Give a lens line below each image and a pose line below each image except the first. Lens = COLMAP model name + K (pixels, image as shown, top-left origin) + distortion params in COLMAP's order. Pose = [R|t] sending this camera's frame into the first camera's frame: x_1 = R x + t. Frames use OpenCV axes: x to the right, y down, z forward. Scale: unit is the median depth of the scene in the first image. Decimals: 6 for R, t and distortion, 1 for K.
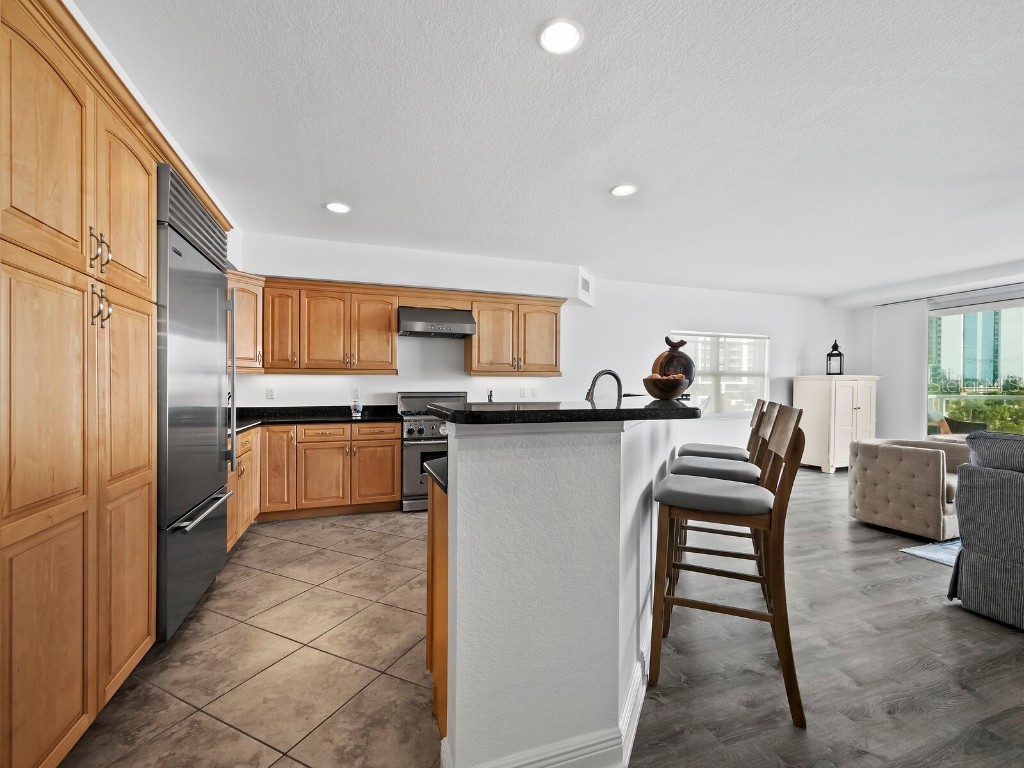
lens RADIAL K [[436.3, 0, 514.3], [0, 436.3, 392.7], [0, 0, 1]] dist [0.003412, -0.000995]
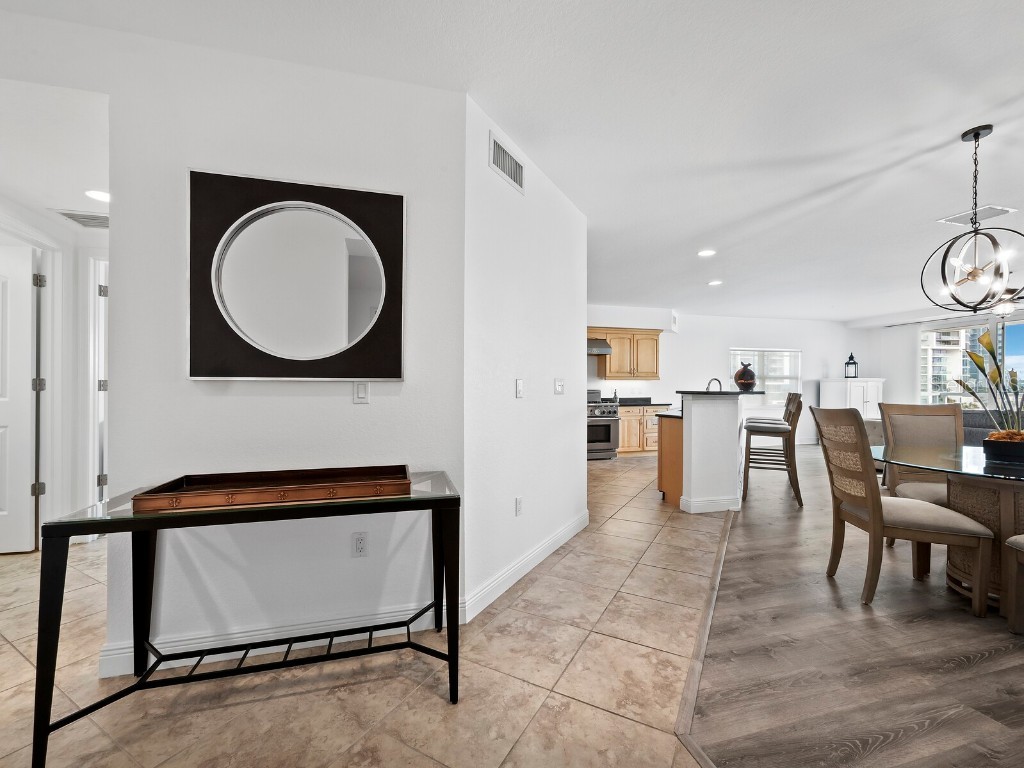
lens RADIAL K [[436.3, 0, 512.7], [0, 436.3, 391.9], [0, 0, 1]] dist [0.003412, -0.000995]
pose [[0.997218, -0.000477, -0.074540, -0.306429], [0.000170, 0.999991, -0.004120, 0.012336], [0.074542, 0.004096, 0.997209, -0.605657]]
